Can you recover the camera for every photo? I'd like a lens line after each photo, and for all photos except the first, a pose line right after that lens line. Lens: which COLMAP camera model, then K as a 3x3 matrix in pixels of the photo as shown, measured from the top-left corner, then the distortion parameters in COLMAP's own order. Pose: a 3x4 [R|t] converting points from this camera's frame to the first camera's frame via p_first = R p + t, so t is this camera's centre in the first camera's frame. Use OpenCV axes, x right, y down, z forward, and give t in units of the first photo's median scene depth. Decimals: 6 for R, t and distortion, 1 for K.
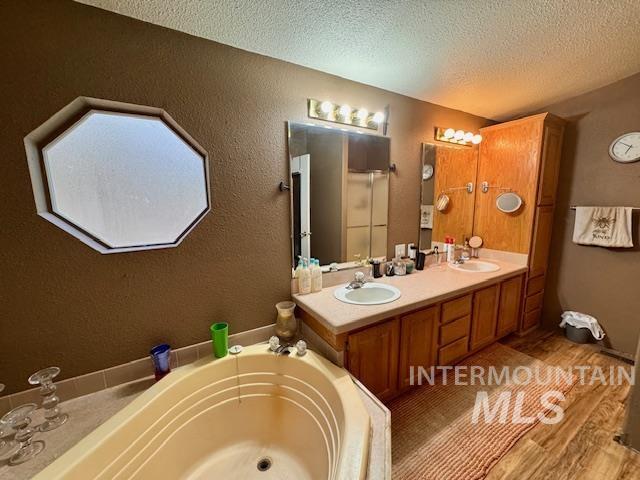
lens RADIAL K [[254.9, 0, 320.0], [0, 254.9, 240.0], [0, 0, 1]] dist [-0.001616, -0.000177]
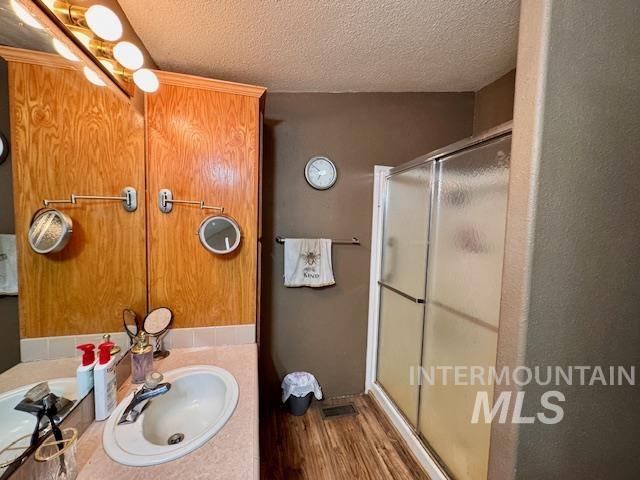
lens RADIAL K [[254.9, 0, 320.0], [0, 254.9, 240.0], [0, 0, 1]] dist [-0.001616, -0.000177]
pose [[0.283171, -0.036799, 0.958363, 0.285460], [0.110433, 0.993868, 0.005532, -0.110240], [-0.952690, 0.104268, 0.285499, 0.625735]]
